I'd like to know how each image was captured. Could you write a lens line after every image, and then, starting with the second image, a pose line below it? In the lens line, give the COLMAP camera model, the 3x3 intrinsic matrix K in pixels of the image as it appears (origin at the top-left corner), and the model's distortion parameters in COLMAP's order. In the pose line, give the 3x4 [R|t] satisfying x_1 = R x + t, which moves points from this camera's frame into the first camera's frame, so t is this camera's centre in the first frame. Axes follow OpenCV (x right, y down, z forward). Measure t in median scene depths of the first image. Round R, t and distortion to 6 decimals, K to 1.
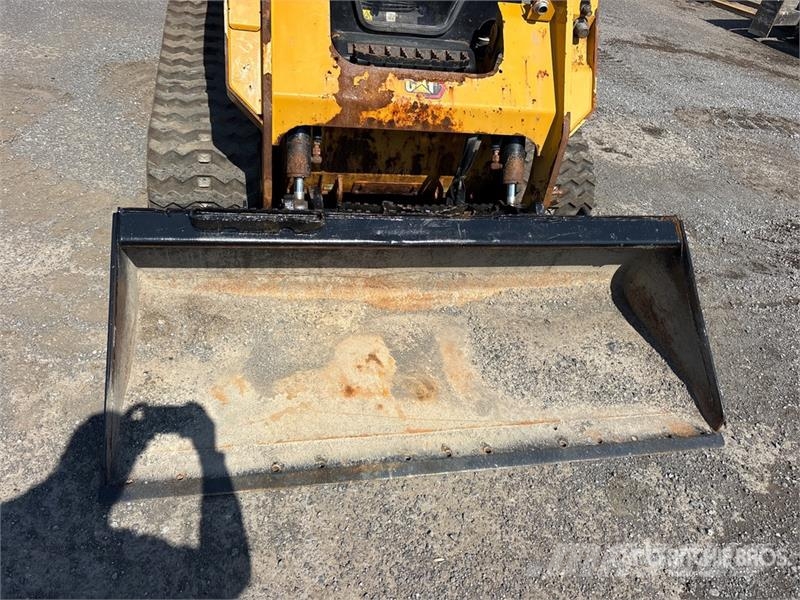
lens RADIAL K [[599.0, 0, 399.7], [0, 599.0, 288.5], [0, 0, 1]] dist [0.062820, -0.103658]
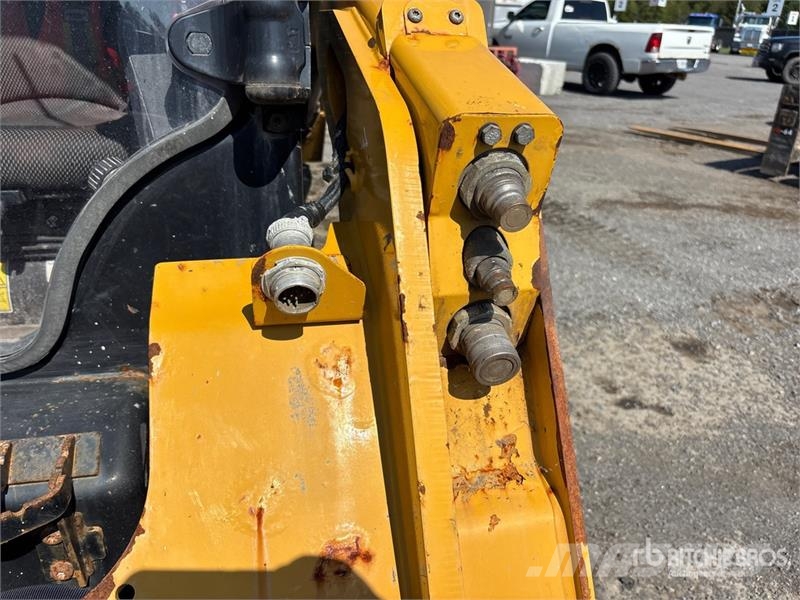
lens RADIAL K [[603.1, 0, 401.2], [0, 603.1, 294.8], [0, 0, 1]] dist [0.059052, -0.085661]
pose [[0.995410, -0.095575, -0.004988, 0.119182], [0.091648, 0.966925, -0.238026, -0.174637], [0.027572, 0.236476, 0.971246, 0.338809]]
